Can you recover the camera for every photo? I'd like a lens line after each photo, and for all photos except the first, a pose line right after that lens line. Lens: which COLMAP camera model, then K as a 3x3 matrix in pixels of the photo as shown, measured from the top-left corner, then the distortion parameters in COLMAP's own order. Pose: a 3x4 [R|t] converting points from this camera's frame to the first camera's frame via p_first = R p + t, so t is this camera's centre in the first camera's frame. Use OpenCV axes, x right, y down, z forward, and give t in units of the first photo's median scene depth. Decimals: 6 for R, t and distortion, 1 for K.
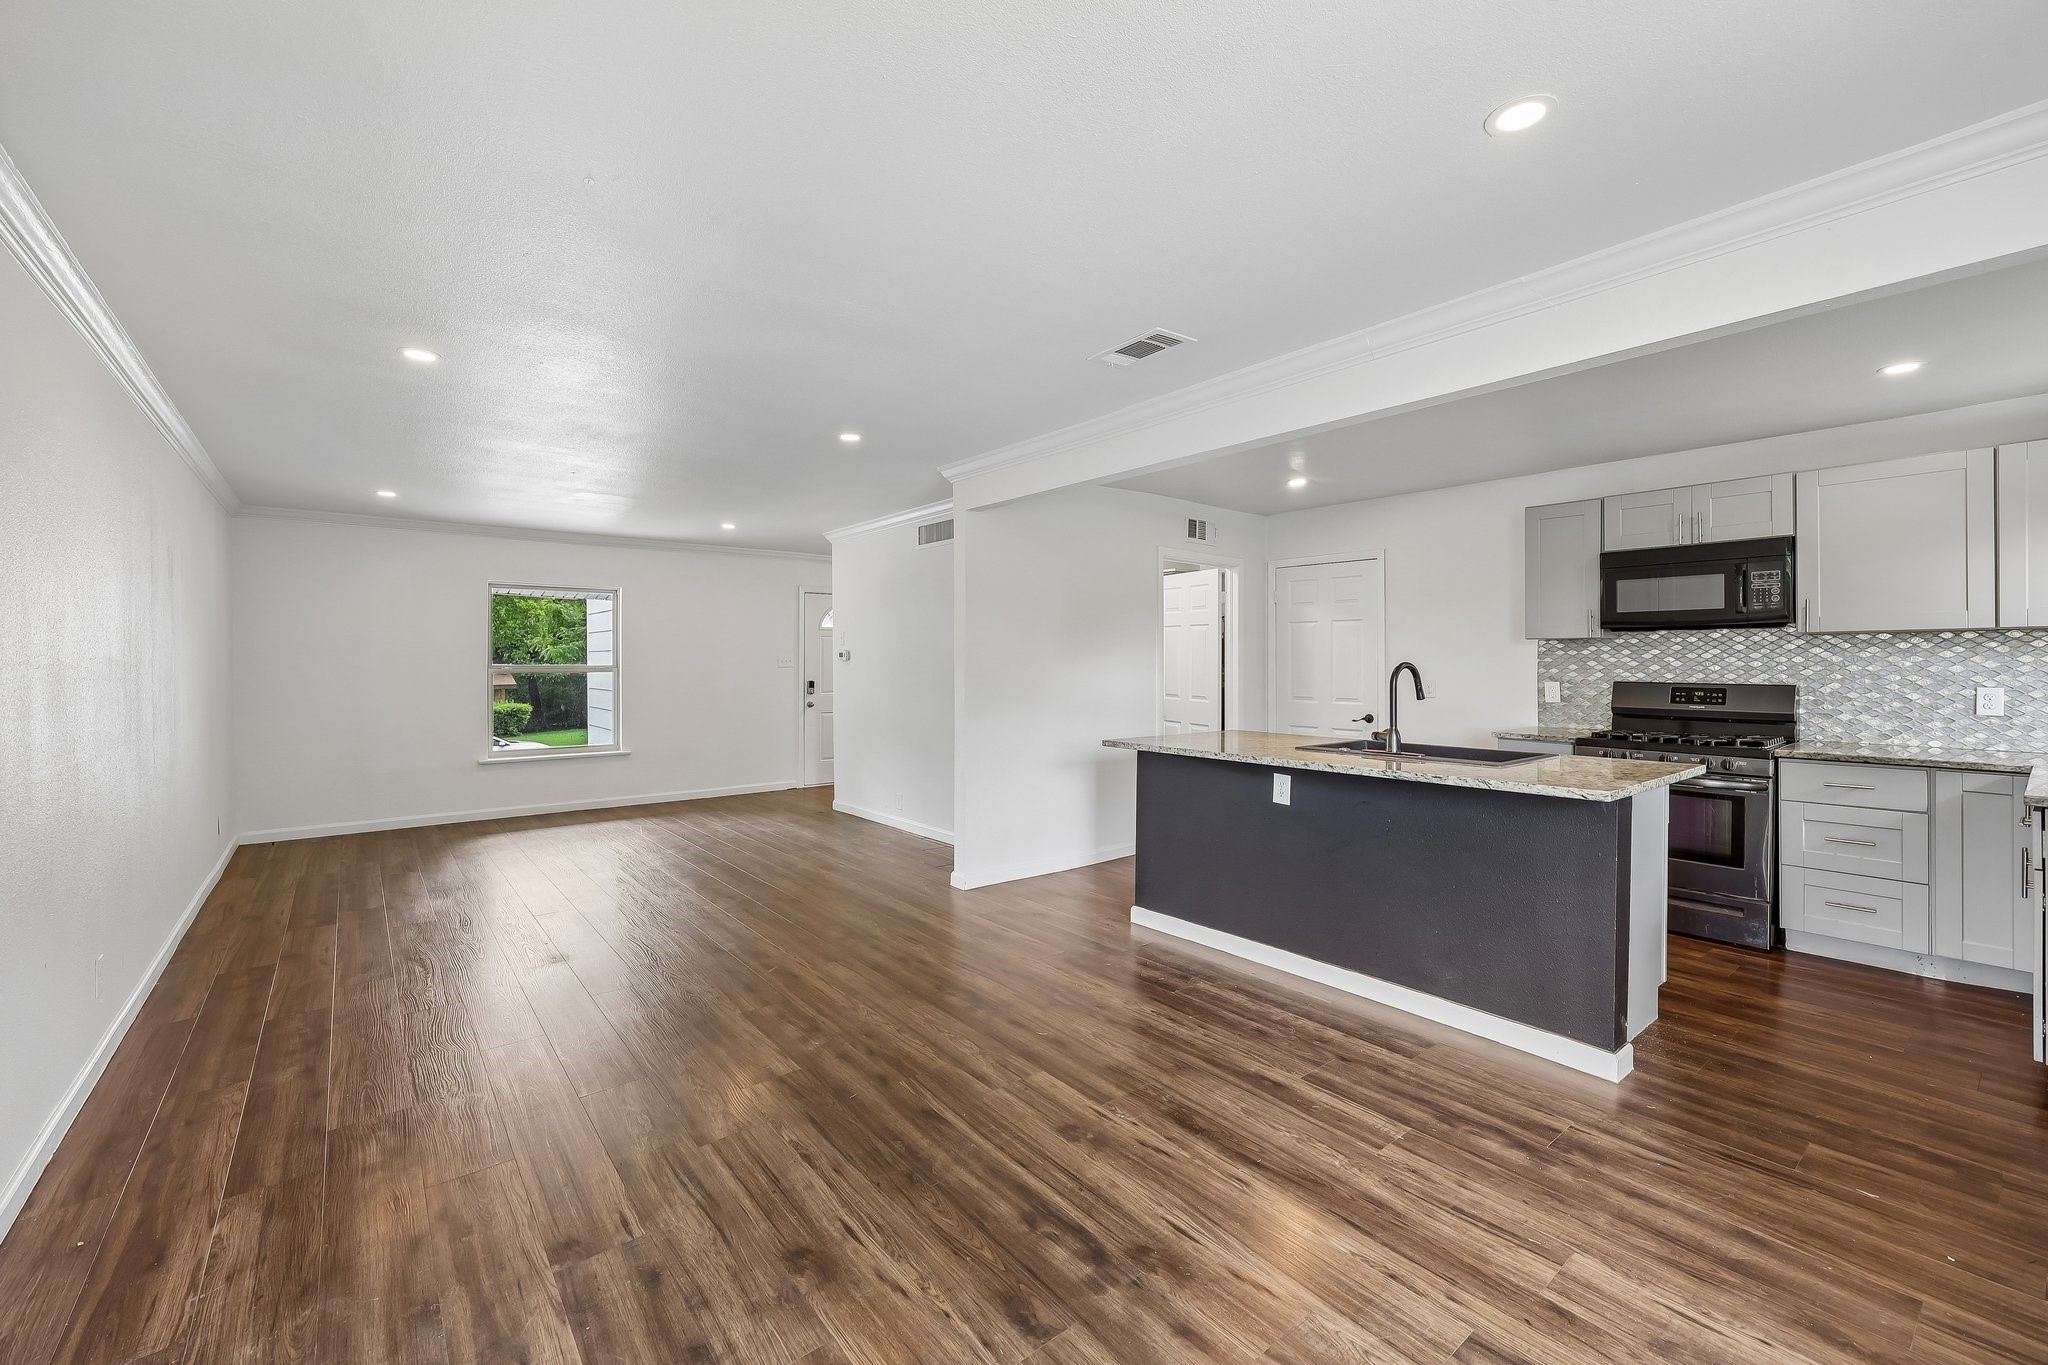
lens RADIAL K [[832.6, 0, 1013.5], [0, 832.6, 672.0], [0, 0, 1]] dist [0.001167, -0.000251]
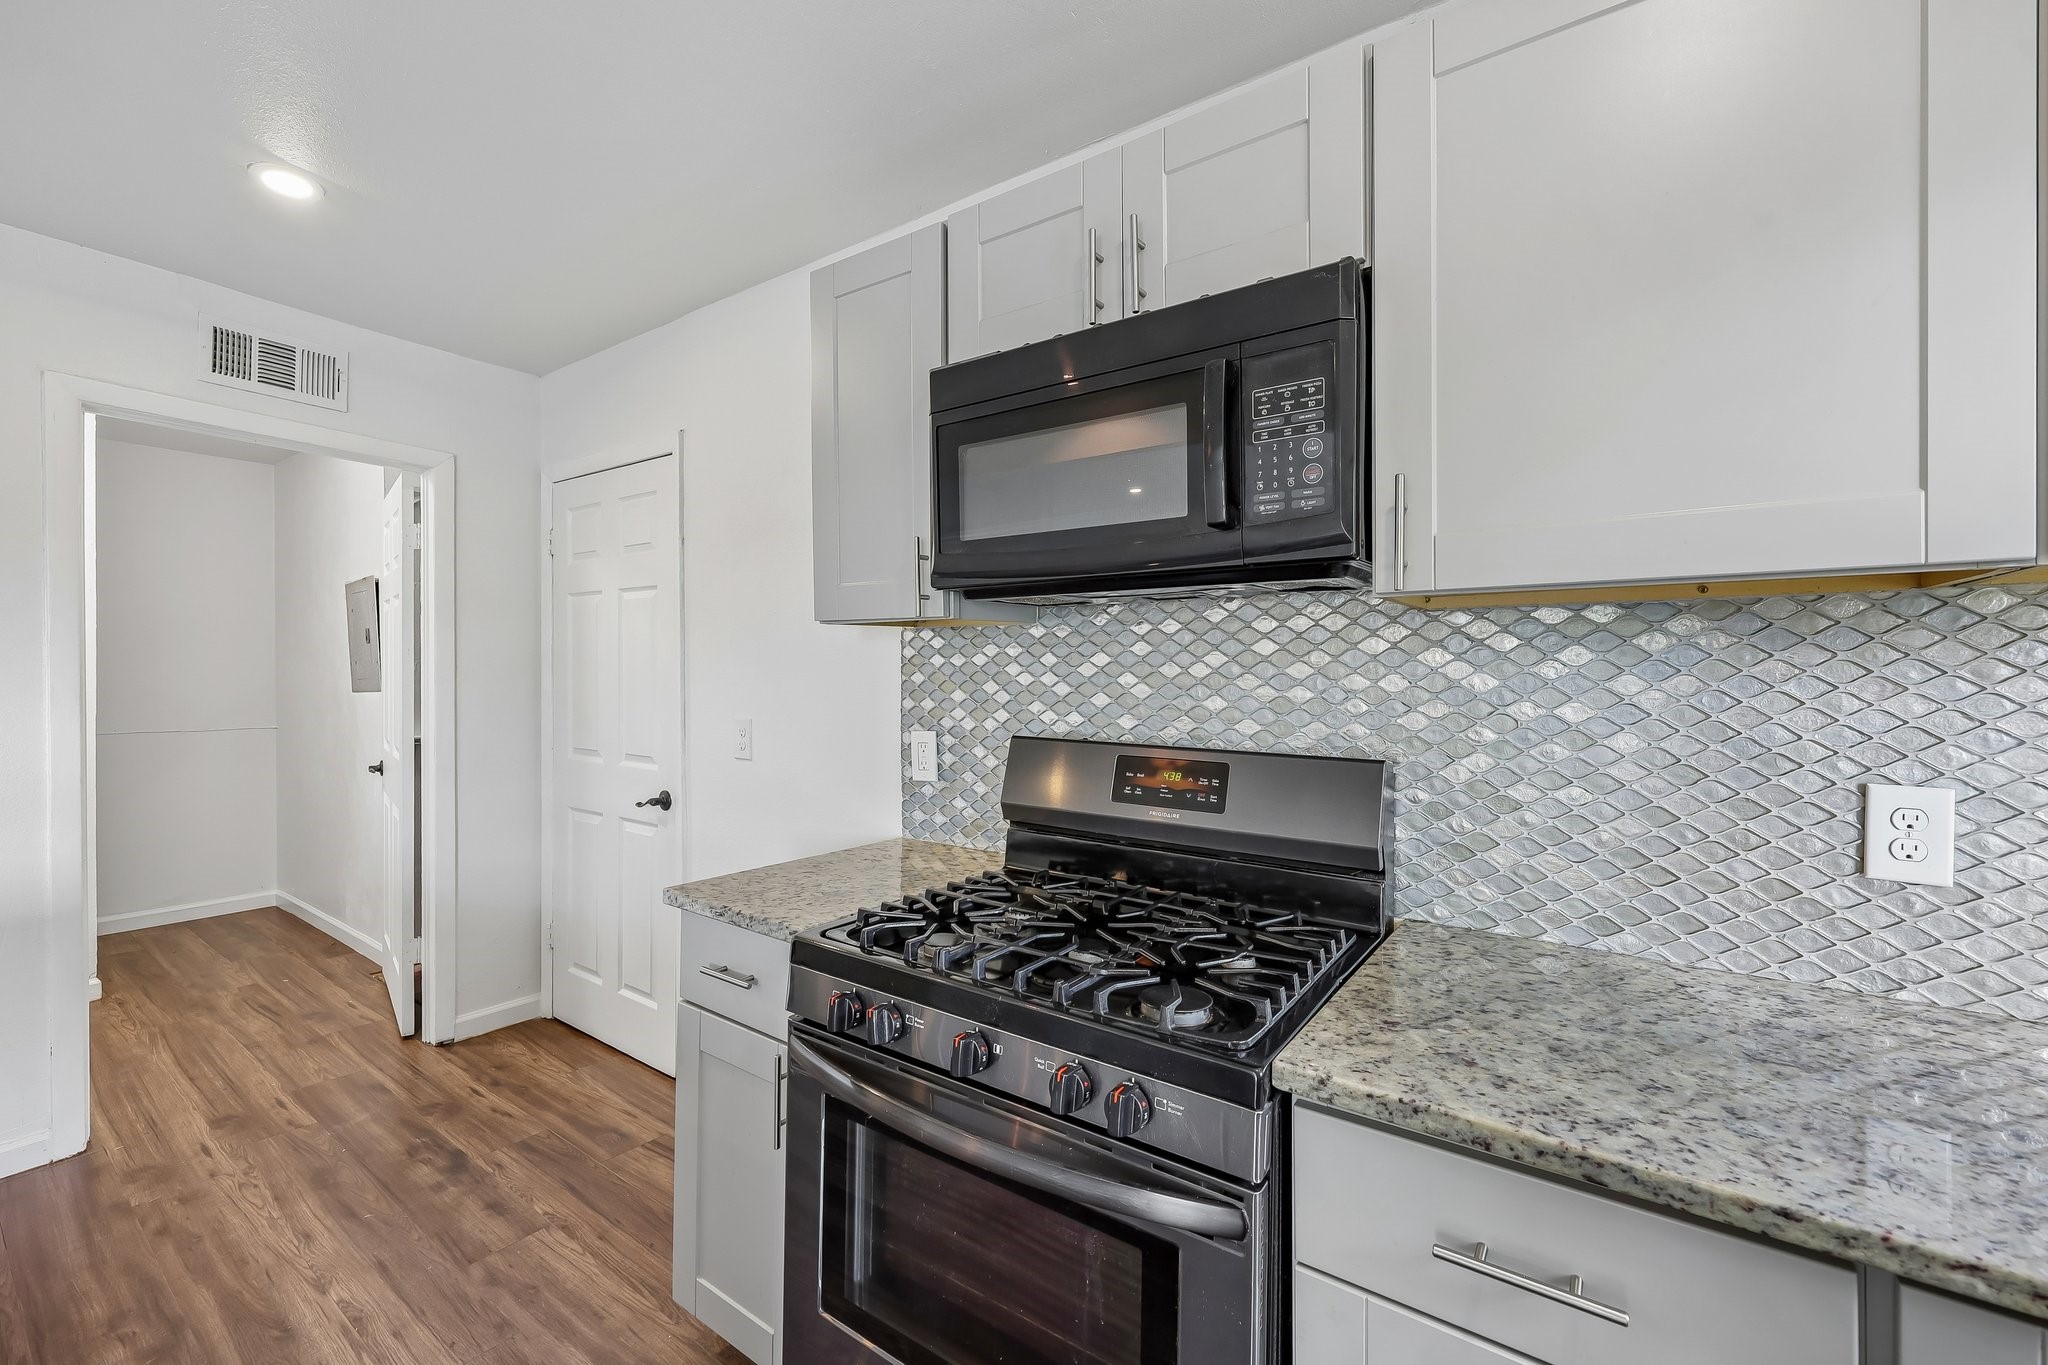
lens RADIAL K [[832.6, 0, 1025.9], [0, 832.6, 680.1], [0, 0, 1]] dist [0.001167, -0.000251]
pose [[0.962416, 0.005041, 0.271533, 0.706841], [-0.004392, 0.999986, -0.002997, -0.014774], [-0.271544, 0.001692, 0.962424, 0.714718]]
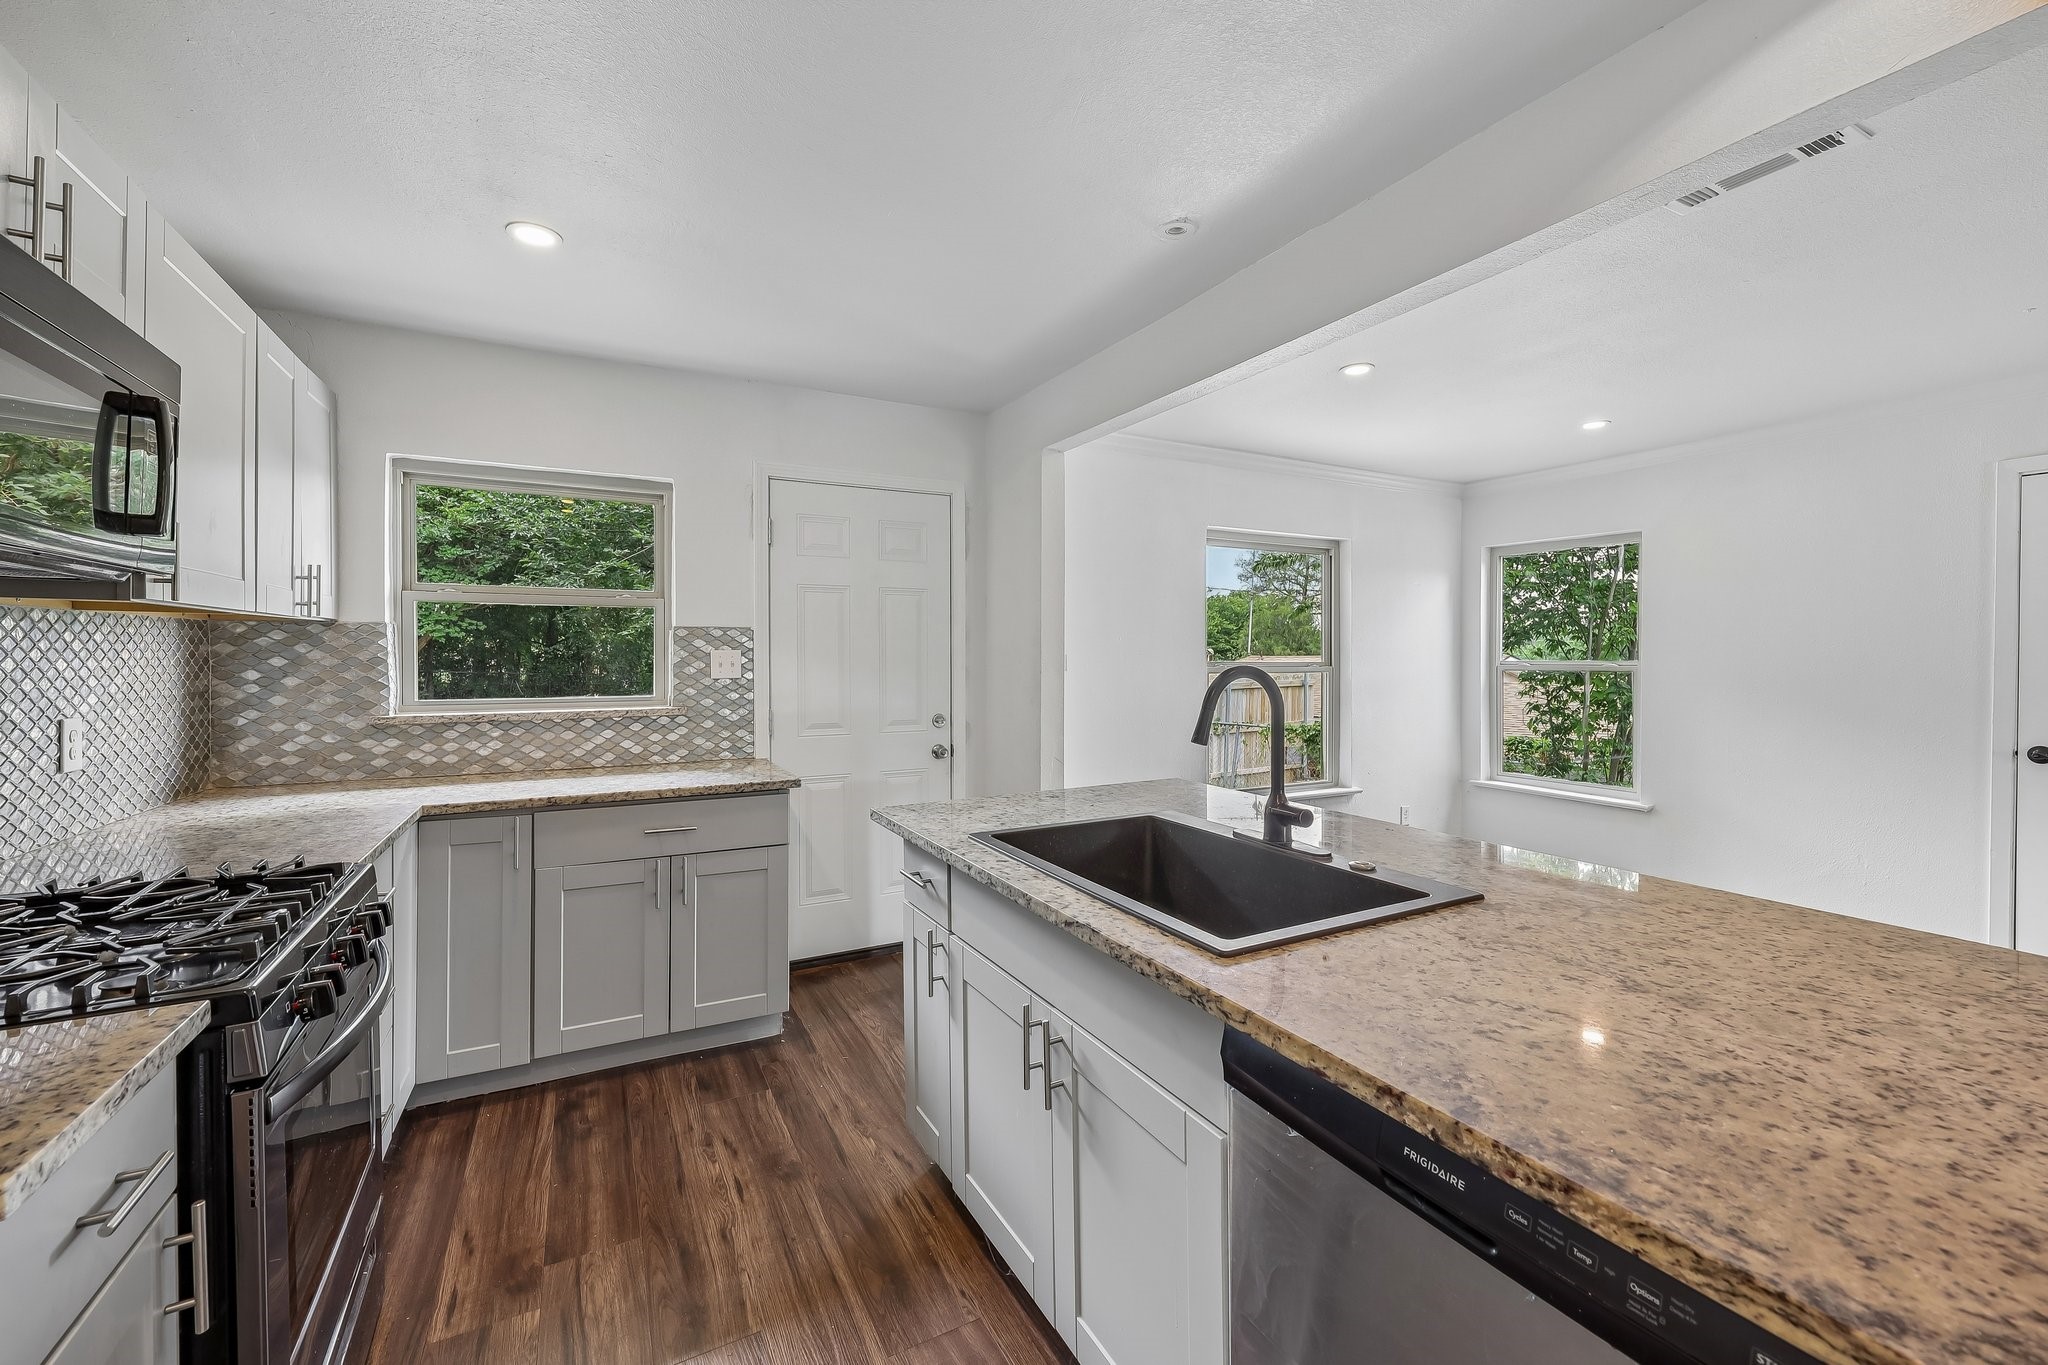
lens RADIAL K [[832.6, 0, 1024.9], [0, 832.6, 665.0], [0, 0, 1]] dist [0.001167, -0.000251]
pose [[-0.983384, 0.001684, 0.181530, 0.425104], [0.006148, 0.999692, 0.024029, -0.021557], [-0.181434, 0.024746, -0.983092, 1.256540]]
